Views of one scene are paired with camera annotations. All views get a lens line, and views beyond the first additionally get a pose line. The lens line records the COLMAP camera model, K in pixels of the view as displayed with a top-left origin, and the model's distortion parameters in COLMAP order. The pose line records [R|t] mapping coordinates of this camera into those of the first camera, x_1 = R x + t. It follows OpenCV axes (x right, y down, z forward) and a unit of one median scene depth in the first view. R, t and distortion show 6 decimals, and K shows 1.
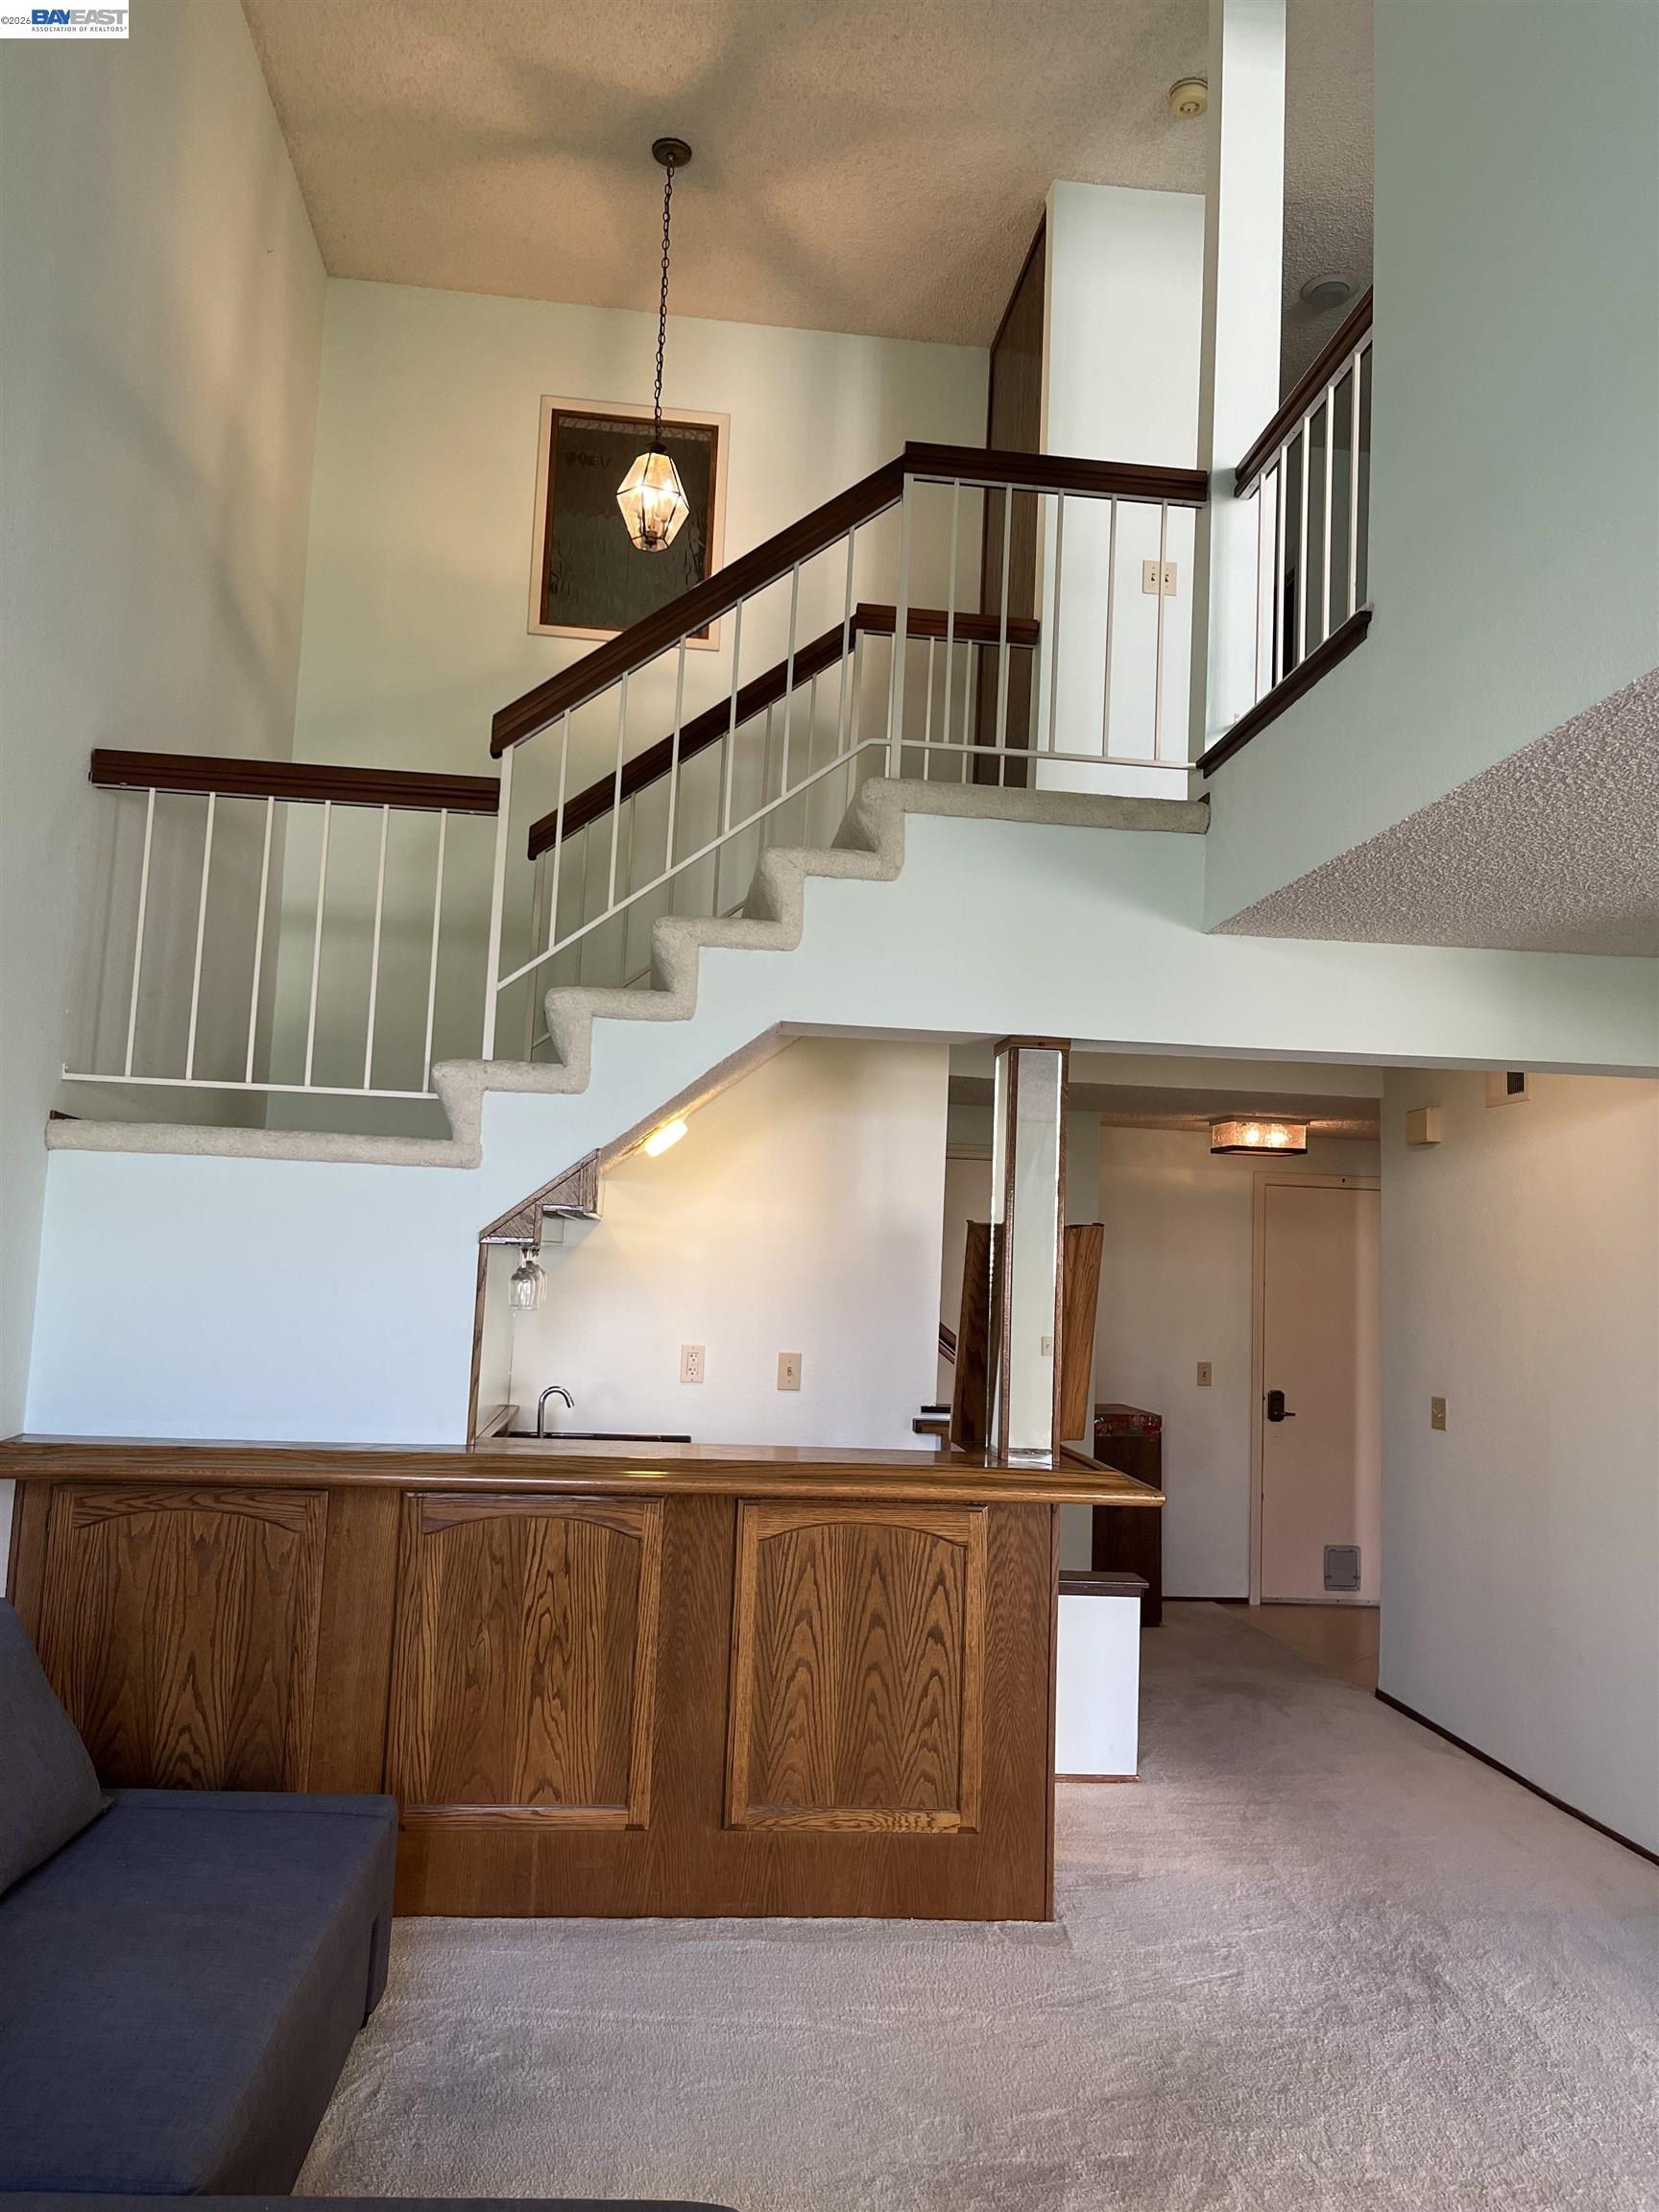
lens RADIAL K [[1679.1, 0, 830.4], [0, 1679.1, 1077.5], [0, 0, 1]] dist [0.037283, -0.045631]
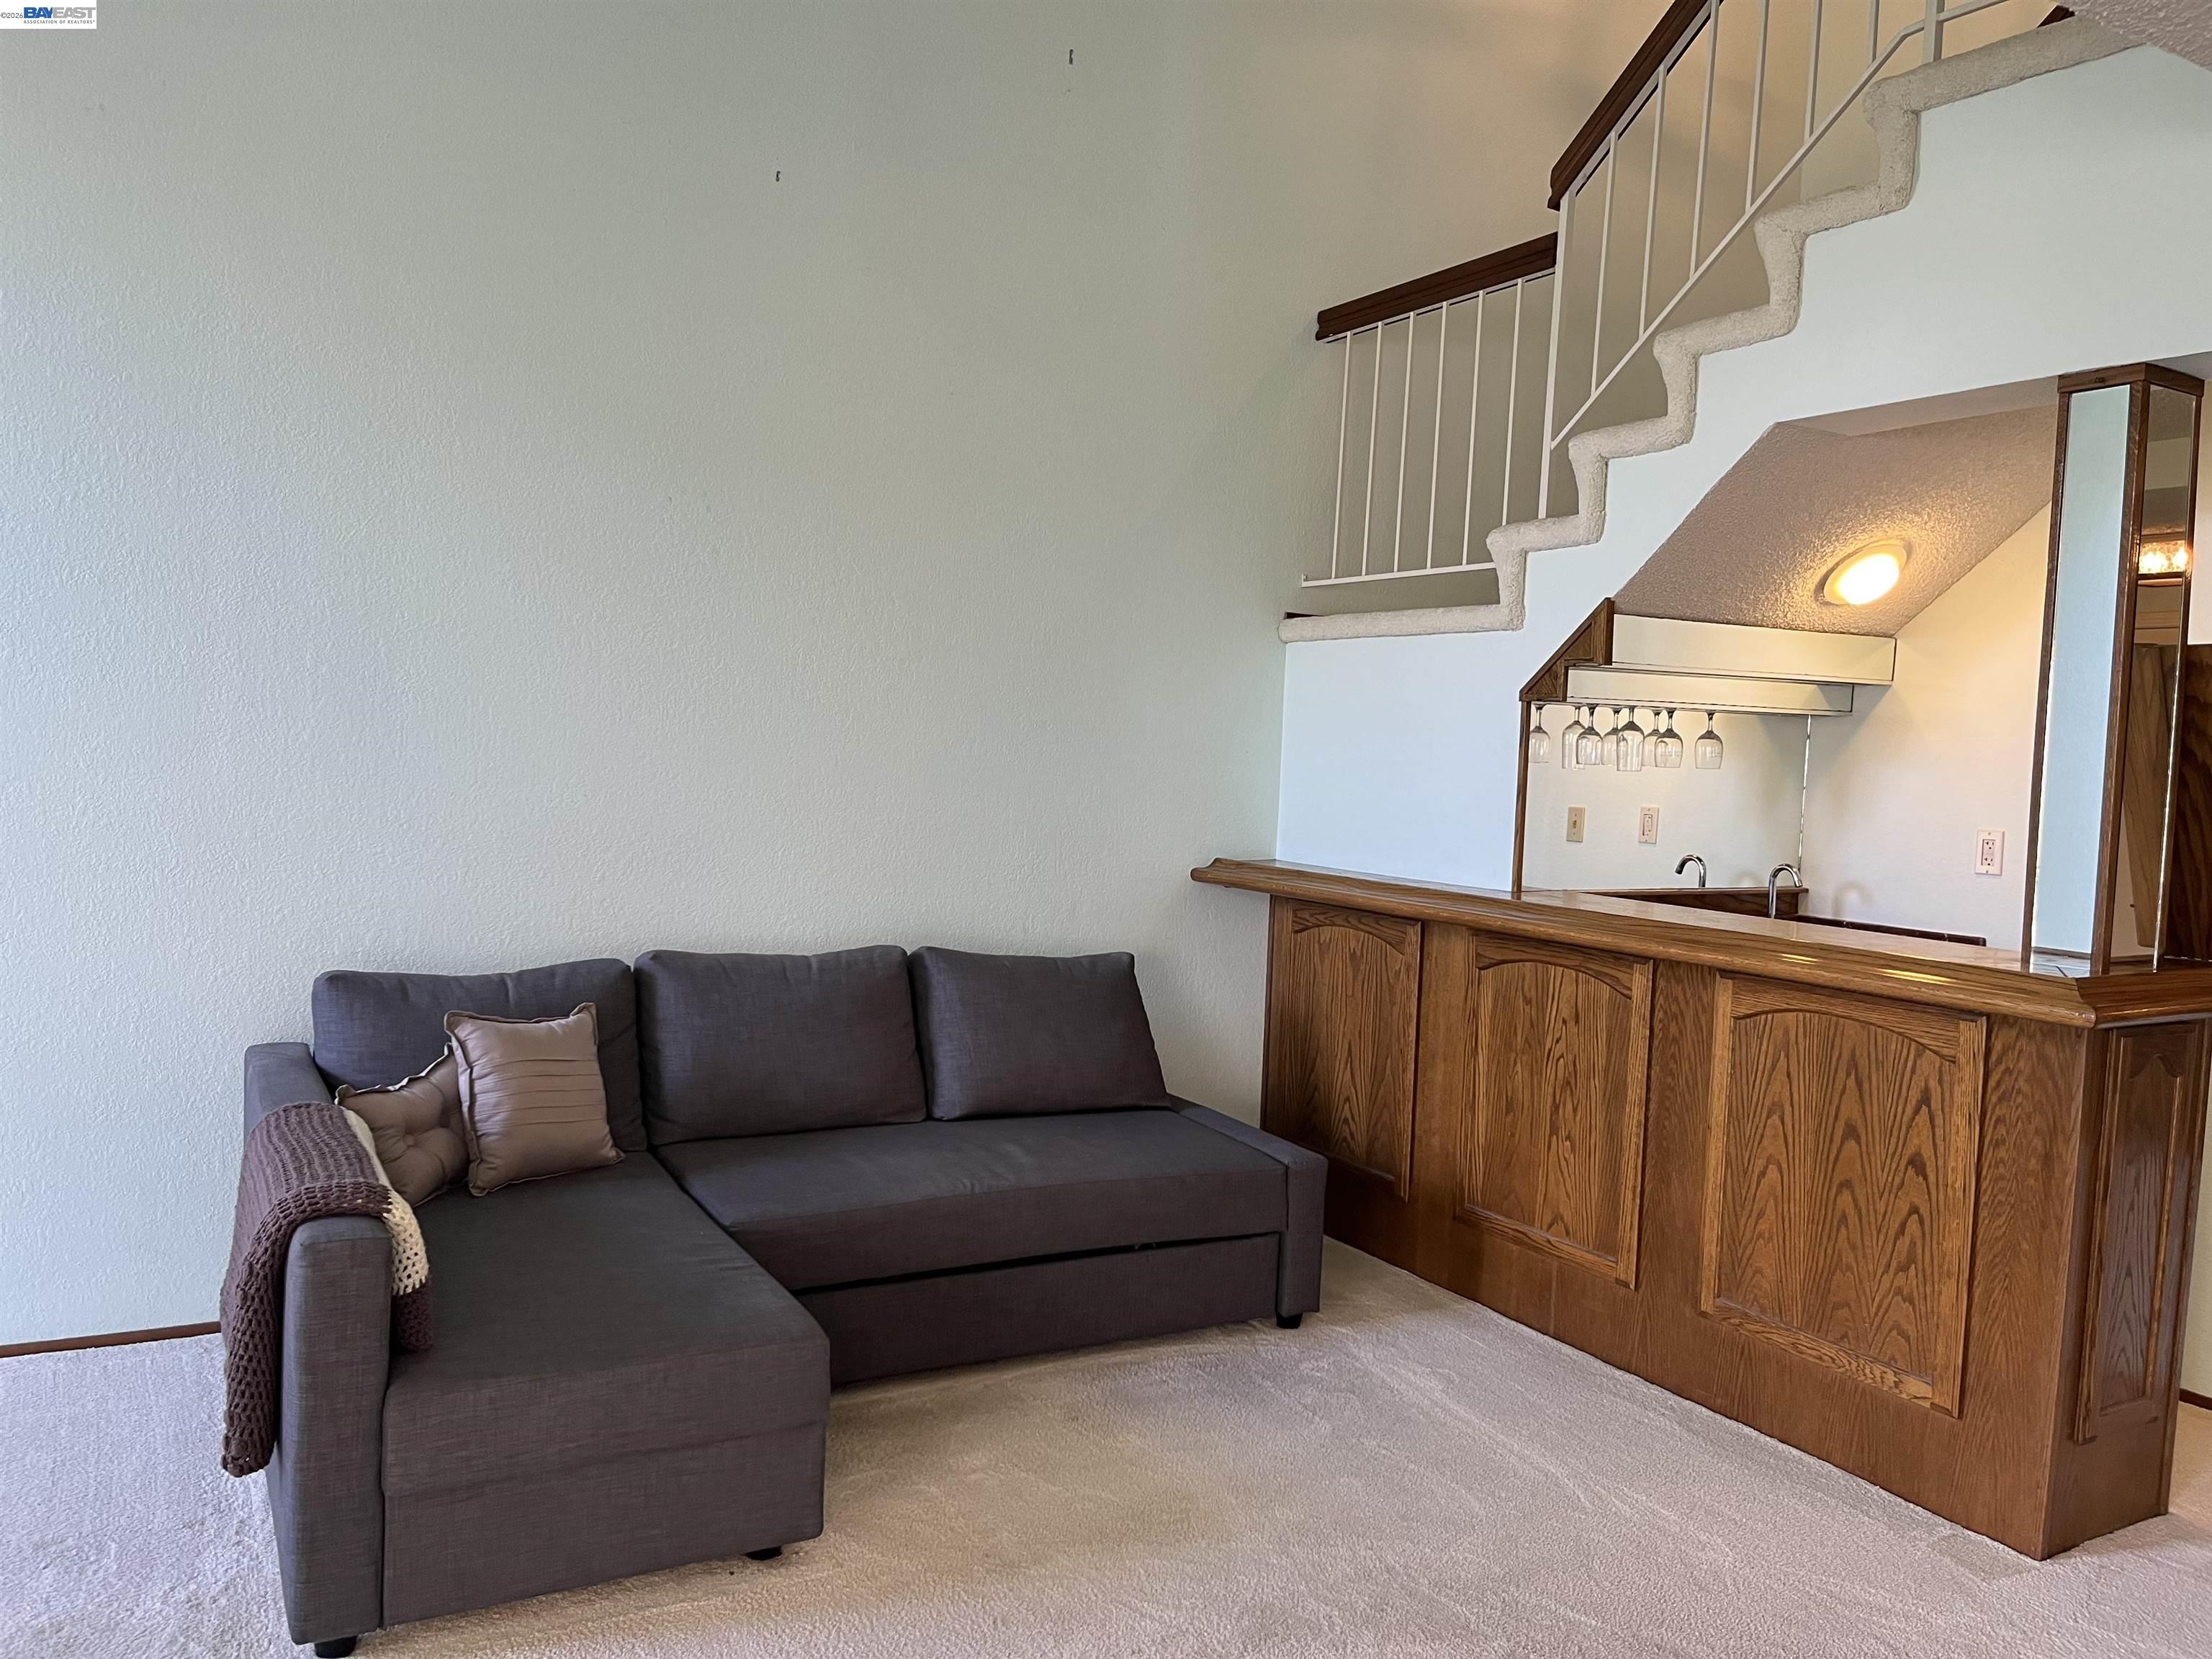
lens RADIAL K [[1679.1, 0, 1092.8], [0, 1679.1, 832.9], [0, 0, 1]] dist [0.037283, -0.045631]
pose [[0.391693, 0.023582, -0.919794, 0.650469], [0.078220, 0.995199, 0.058825, 0.098874], [0.916765, -0.094988, 0.387968, 0.353226]]
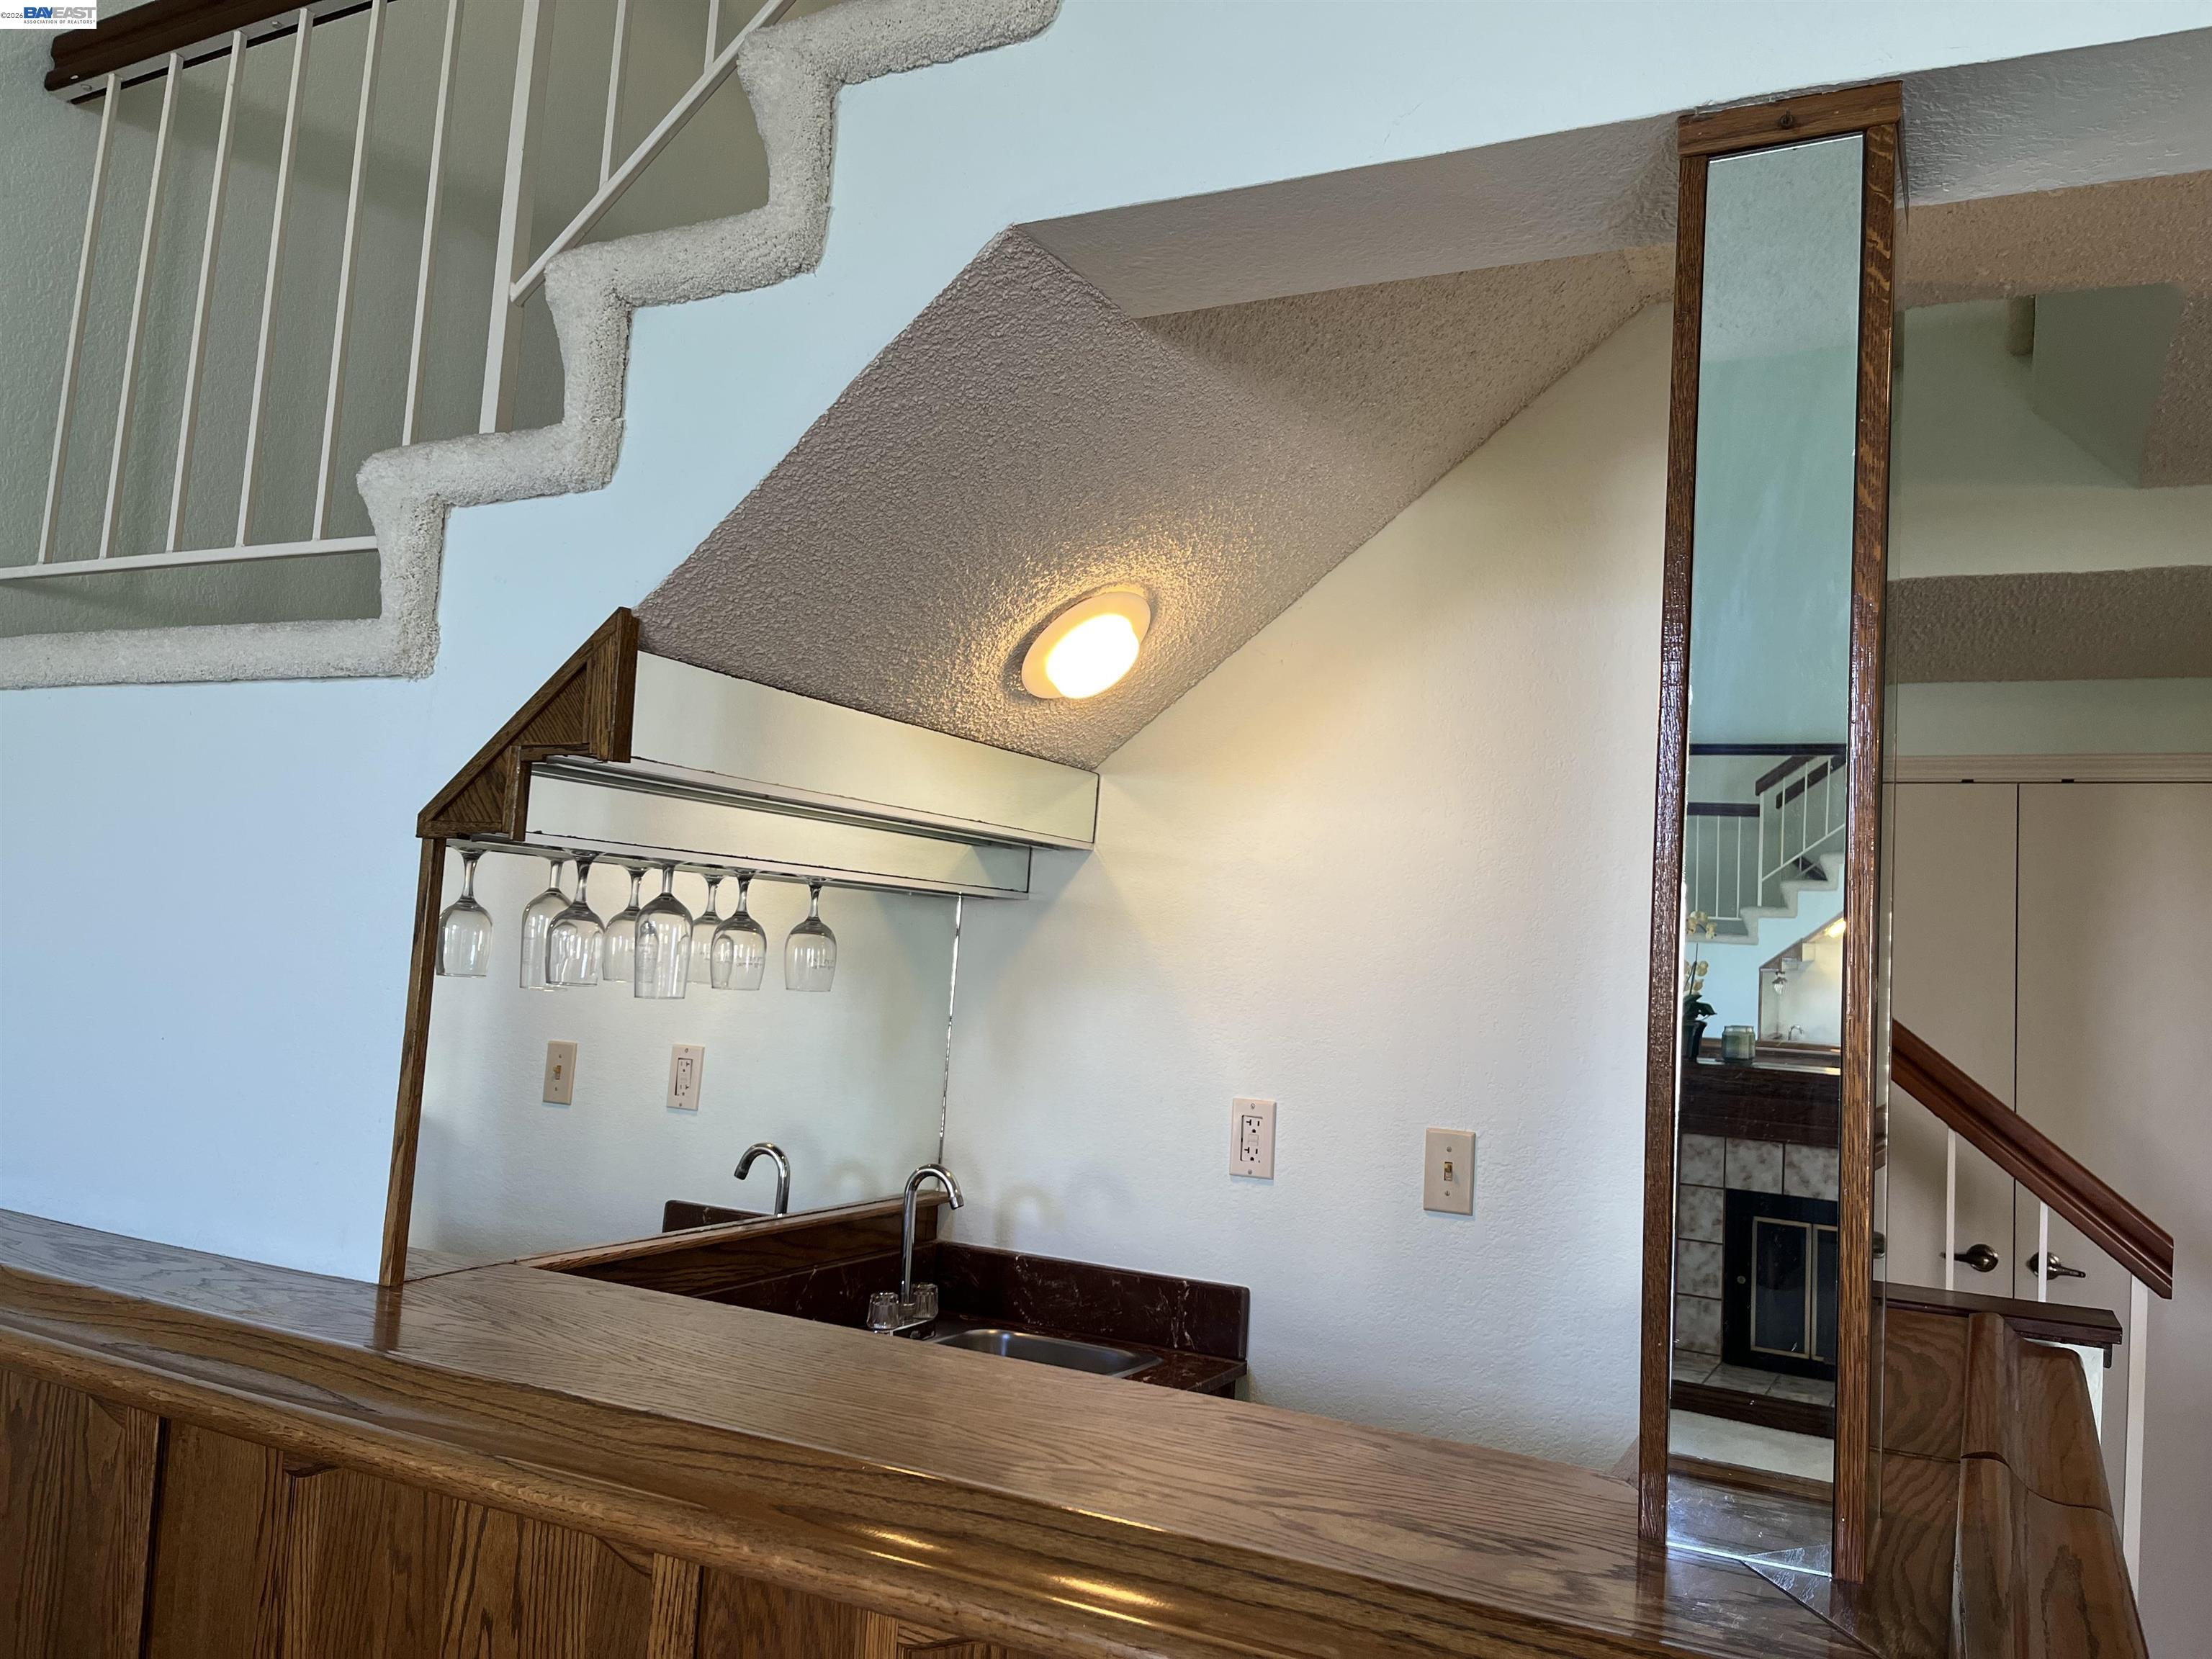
lens RADIAL K [[1679.1, 0, 1100.5], [0, 1679.1, 826.6], [0, 0, 1]] dist [0.037283, -0.045631]
pose [[0.826708, -0.037156, -0.561403, 0.199440], [0.034393, 0.999288, -0.015491, 0.109823], [0.561579, -0.006502, 0.827398, 0.736198]]
